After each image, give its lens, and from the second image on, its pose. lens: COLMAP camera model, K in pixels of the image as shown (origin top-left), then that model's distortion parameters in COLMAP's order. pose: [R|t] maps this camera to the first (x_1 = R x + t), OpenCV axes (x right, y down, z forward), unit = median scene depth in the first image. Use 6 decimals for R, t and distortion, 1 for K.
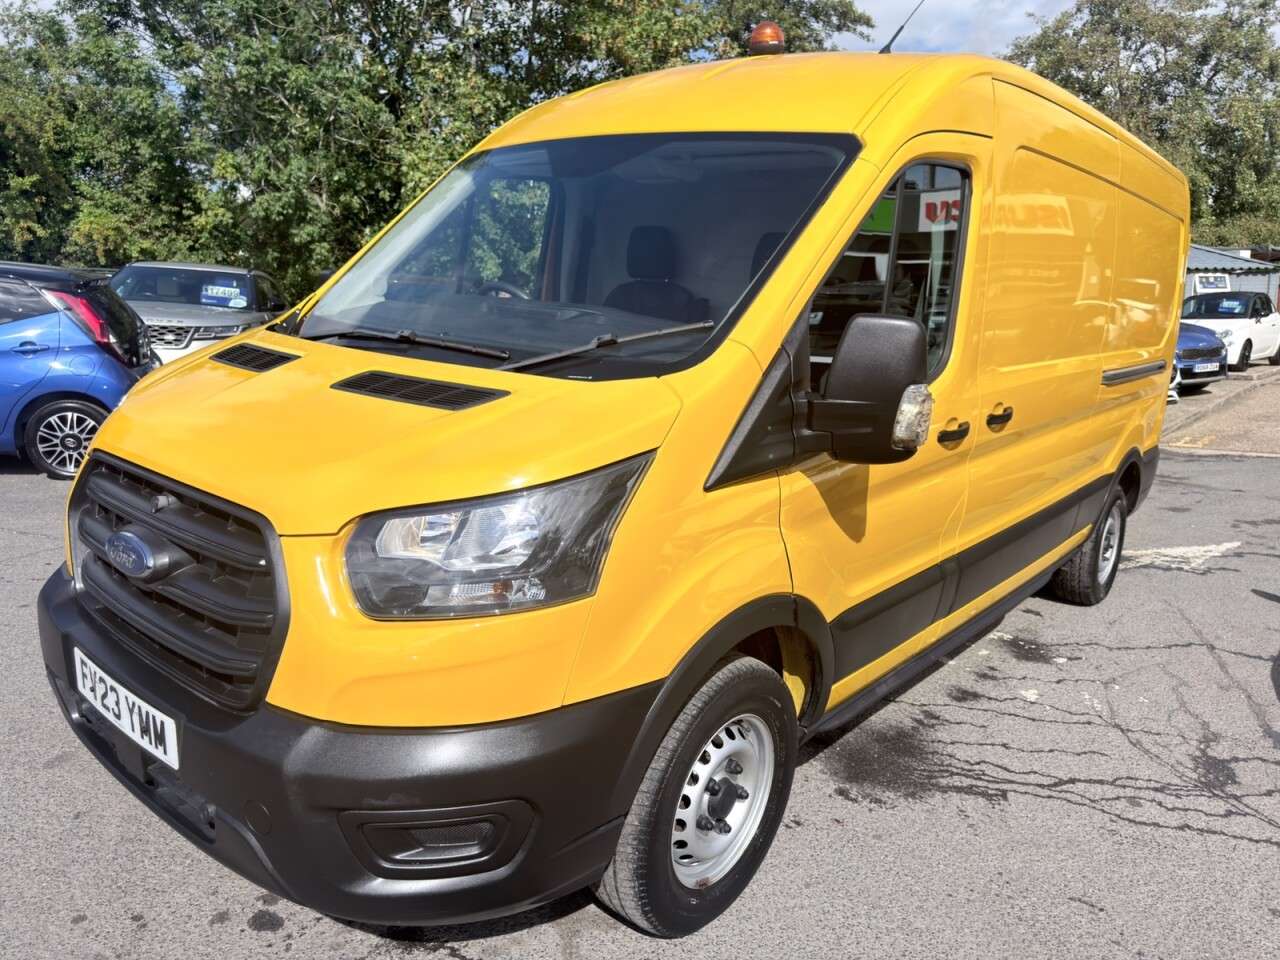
lens RADIAL K [[945.8, 0, 629.7], [0, 945.8, 483.1], [0, 0, 1]] dist [0.007069, -0.020321]
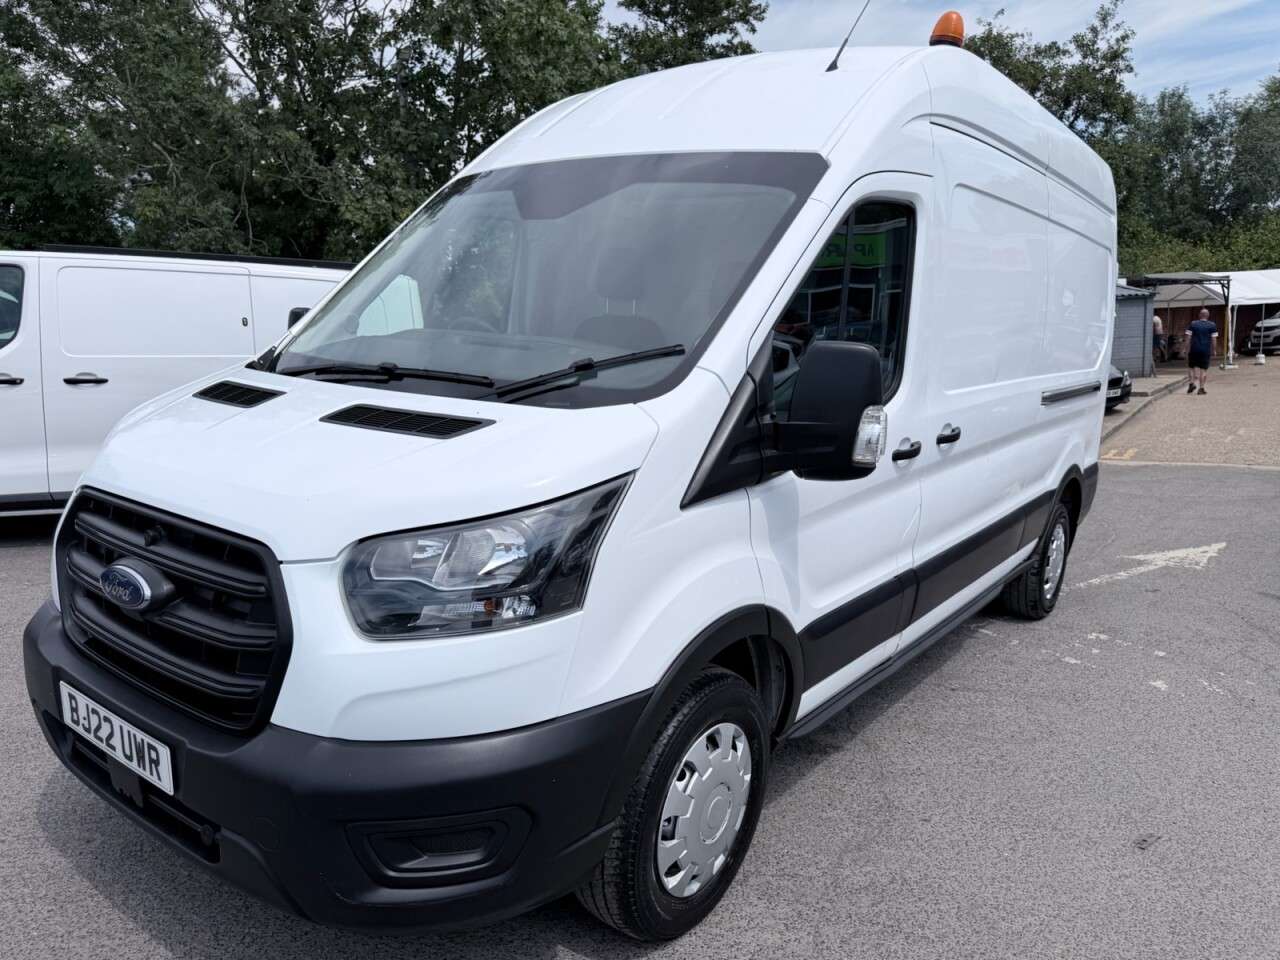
lens RADIAL K [[945.8, 0, 635.9], [0, 945.8, 481.6], [0, 0, 1]] dist [0.007069, -0.020321]
pose [[0.998182, -0.025803, 0.054470, -0.022832], [0.027761, 0.998984, -0.035502, 0.010858], [-0.053499, 0.036950, 0.997884, -0.047903]]
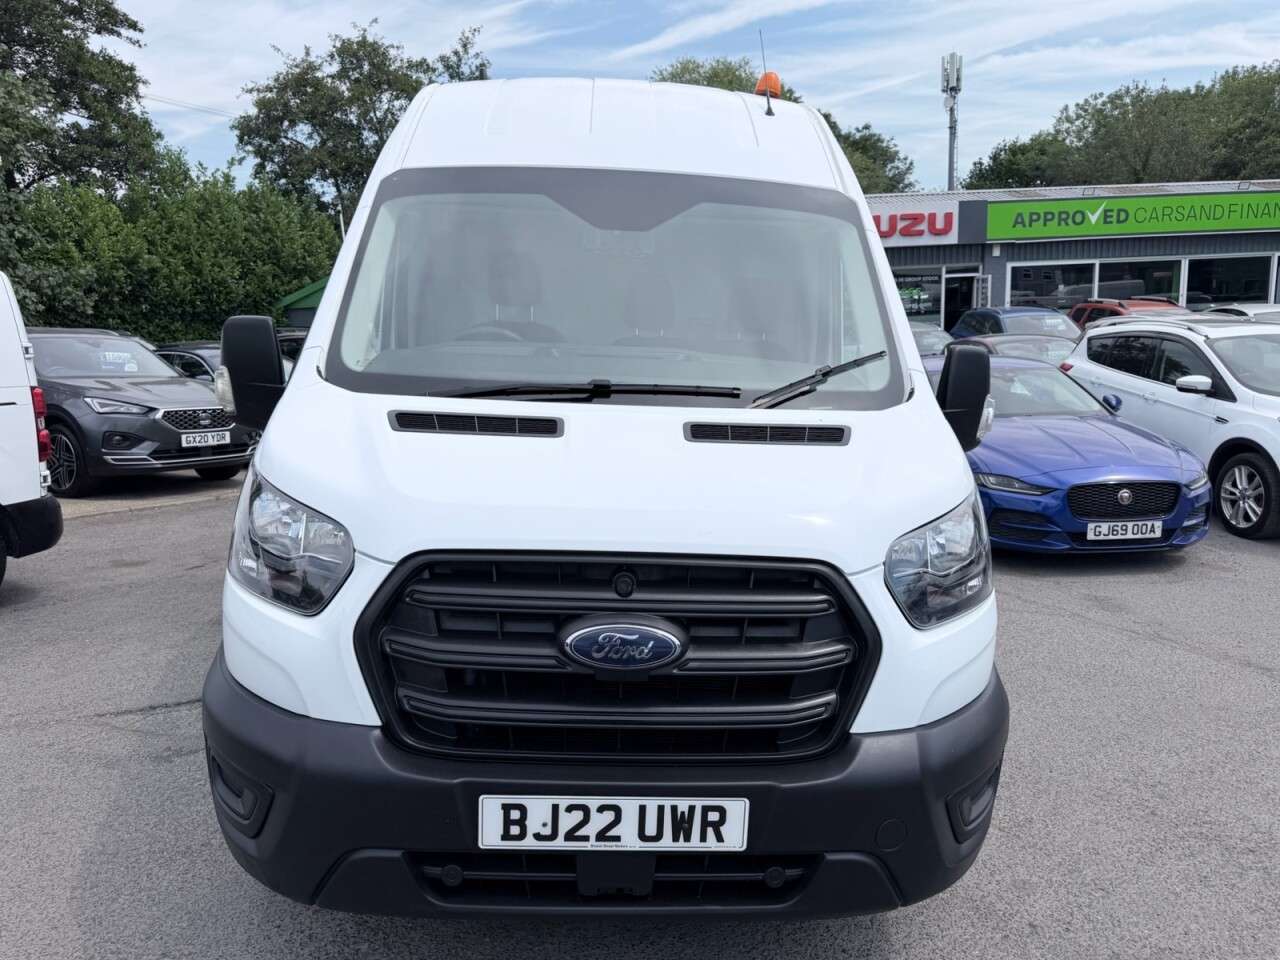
lens RADIAL K [[905.2, 0, 629.0], [0, 905.2, 490.1], [0, 0, 1]] dist [0.021478, 0.003790]
pose [[0.747499, -0.142817, 0.648728, -0.871627], [0.146519, 0.988009, 0.048682, -0.093030], [-0.647902, 0.058661, 0.759462, 0.275770]]
